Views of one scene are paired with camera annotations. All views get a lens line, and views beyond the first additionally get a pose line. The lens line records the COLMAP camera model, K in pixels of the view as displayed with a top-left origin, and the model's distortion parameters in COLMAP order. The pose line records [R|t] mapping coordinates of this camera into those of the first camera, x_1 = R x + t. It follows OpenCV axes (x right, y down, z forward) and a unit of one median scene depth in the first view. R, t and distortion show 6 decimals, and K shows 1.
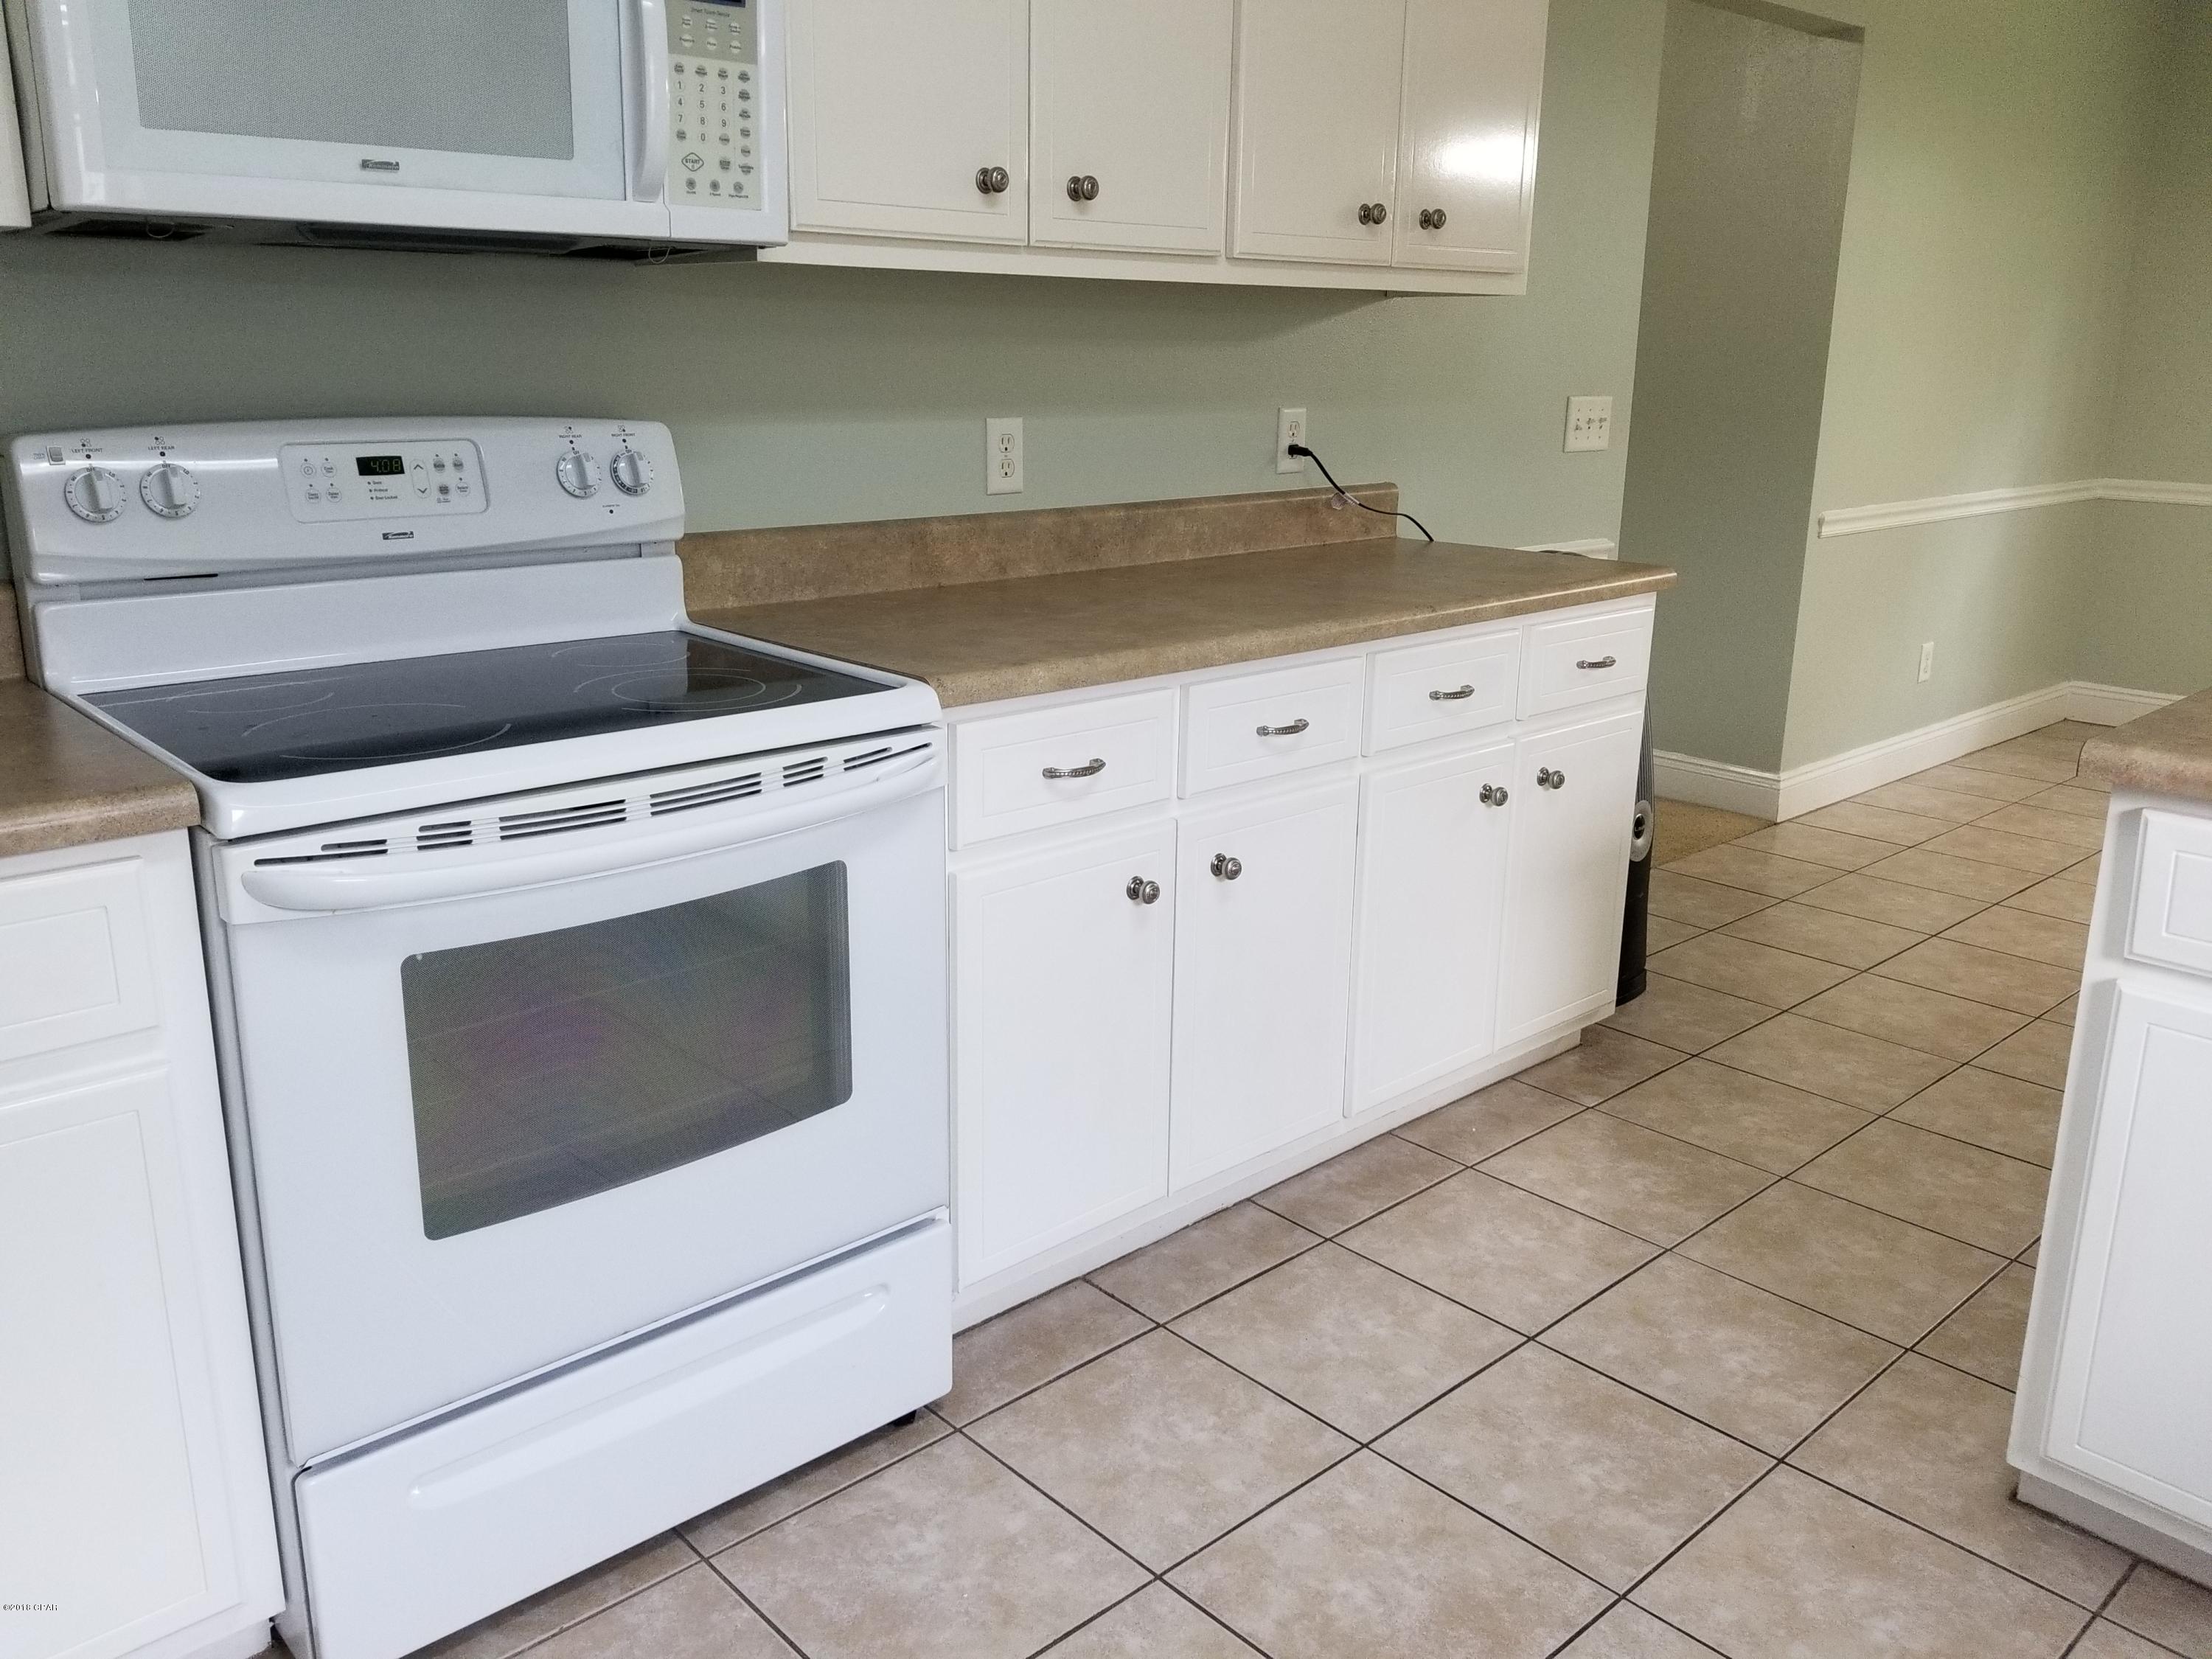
lens RADIAL K [[1769.3, 0, 1106.0], [0, 1769.3, 829.5], [0, 0, 1]] dist [-0.003891, -0.003009]
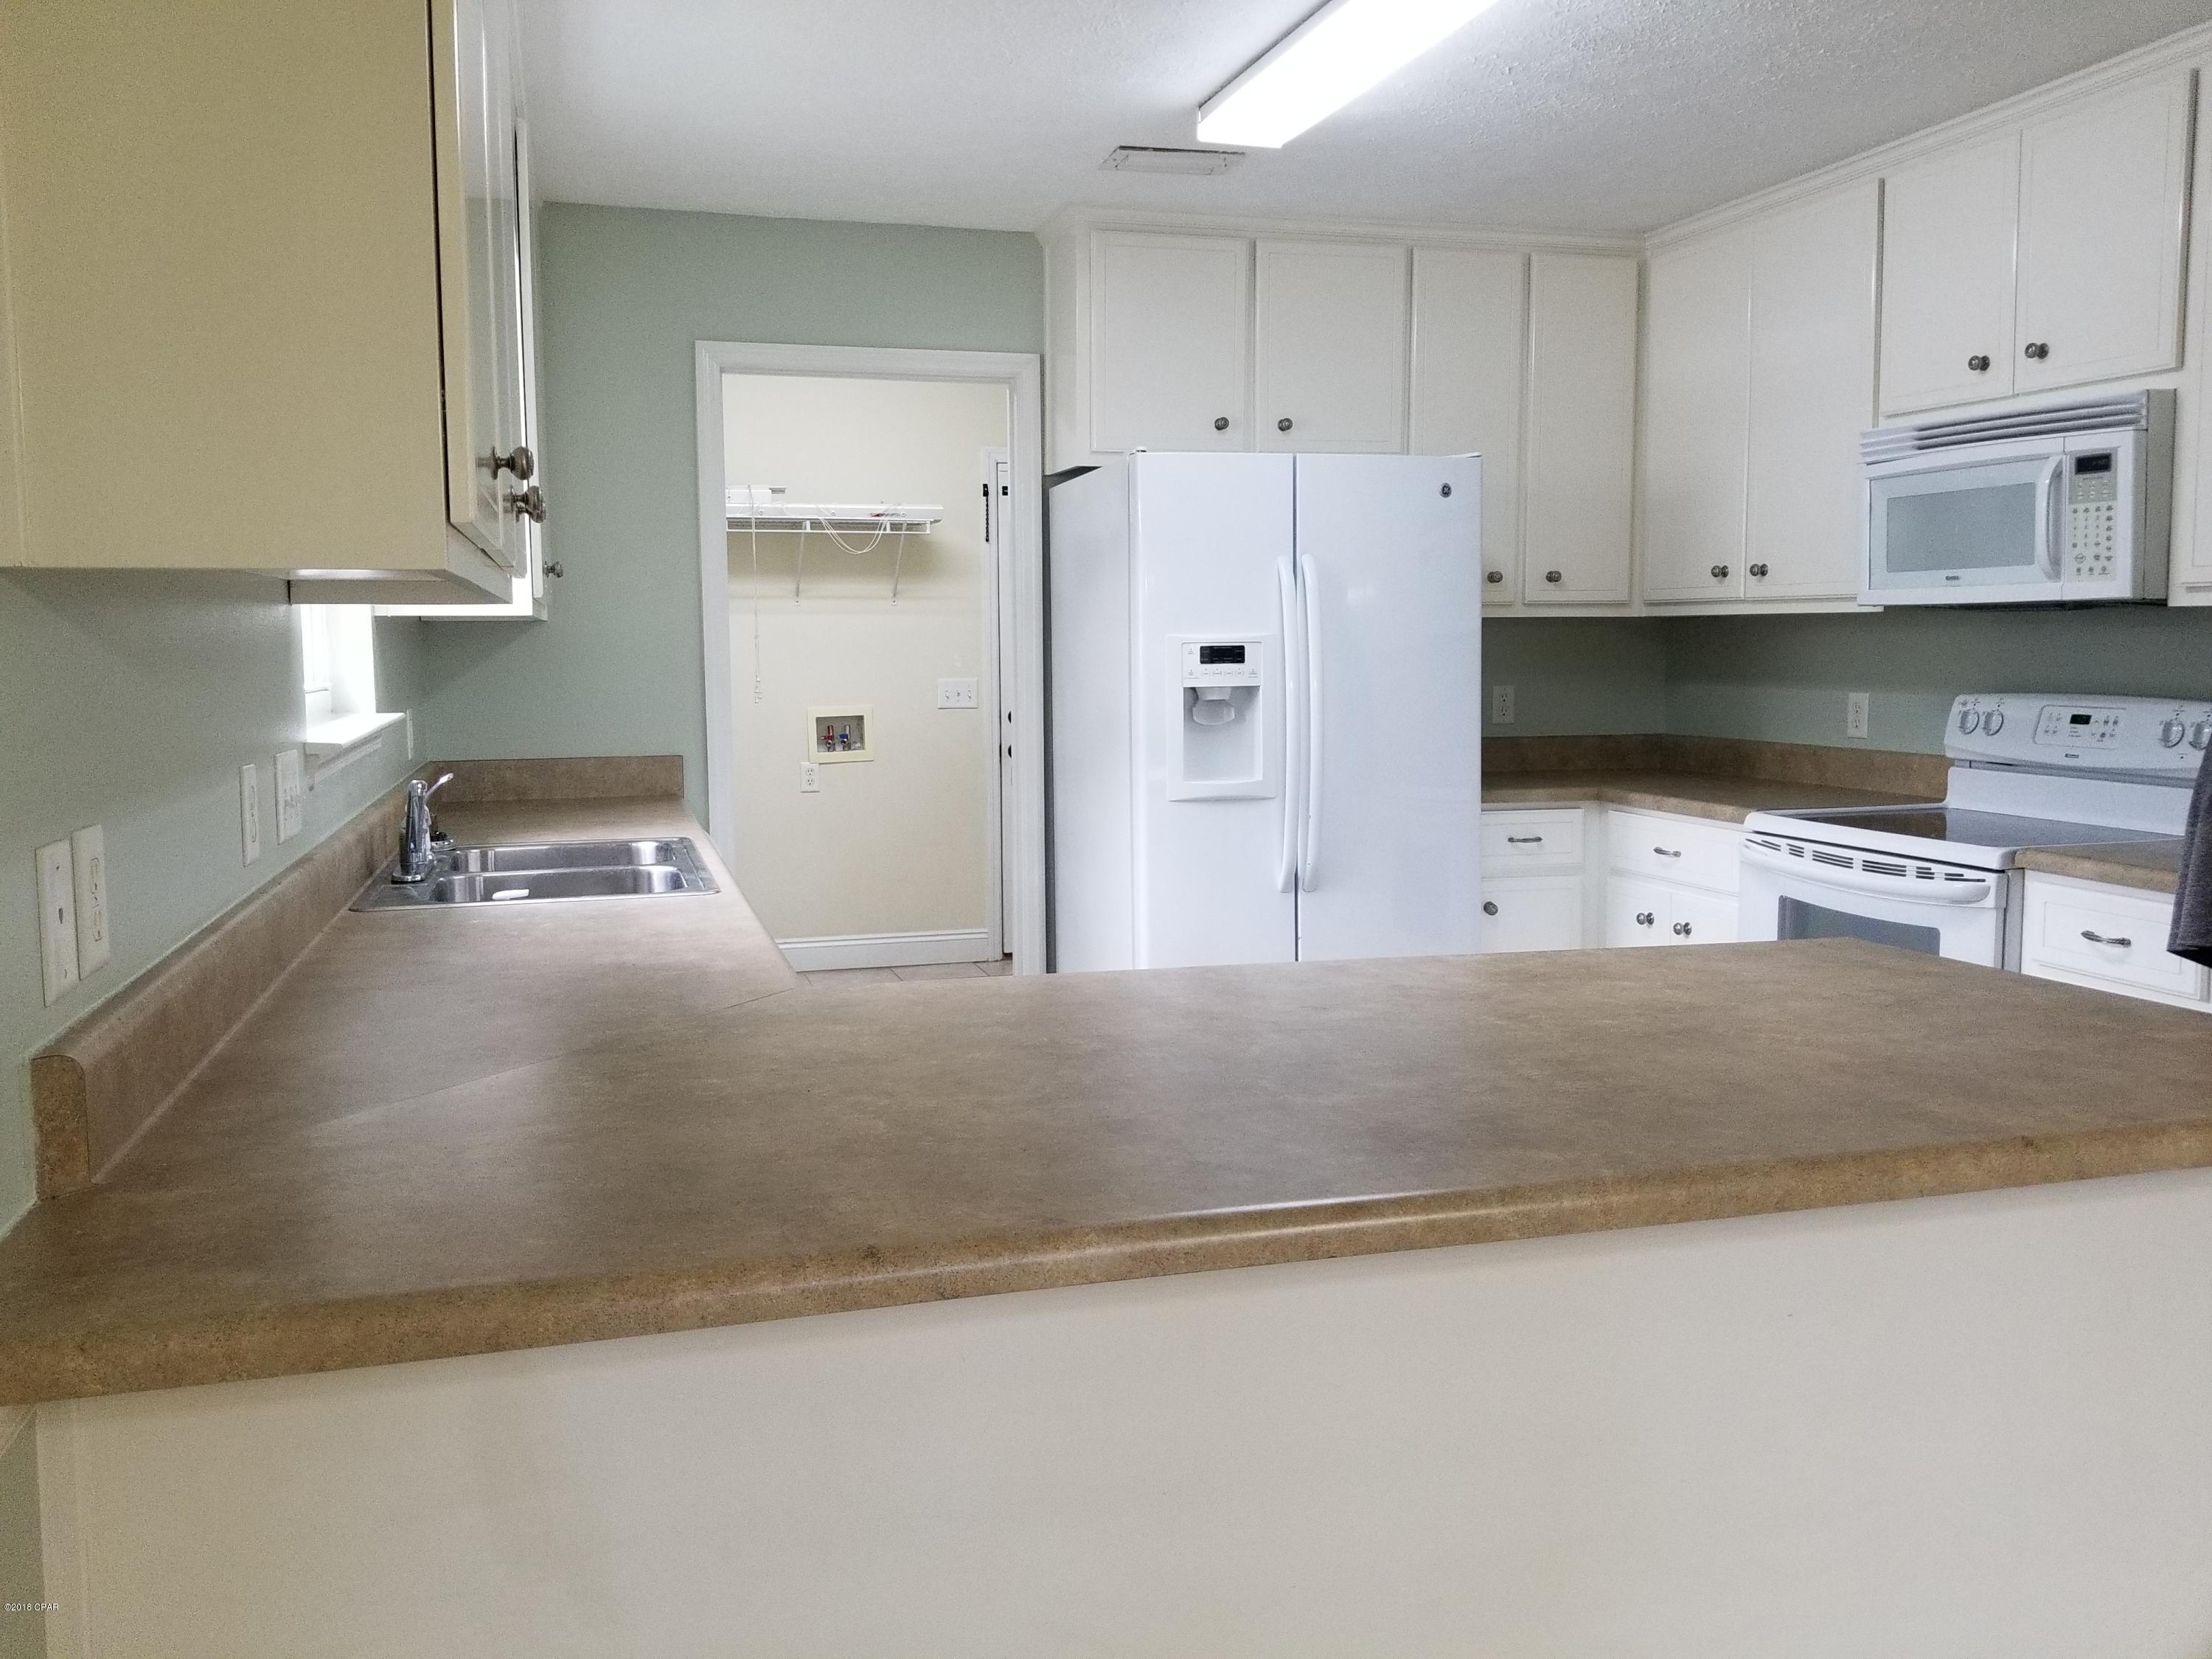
lens RADIAL K [[1769.3, 0, 1106.0], [0, 1769.3, 829.5], [0, 0, 1]] dist [-0.003891, -0.003009]
pose [[-0.448275, 0.084060, -0.889934, 1.824969], [-0.242502, 0.946797, 0.211584, -0.253622], [0.860373, 0.310659, -0.404041, 0.950348]]
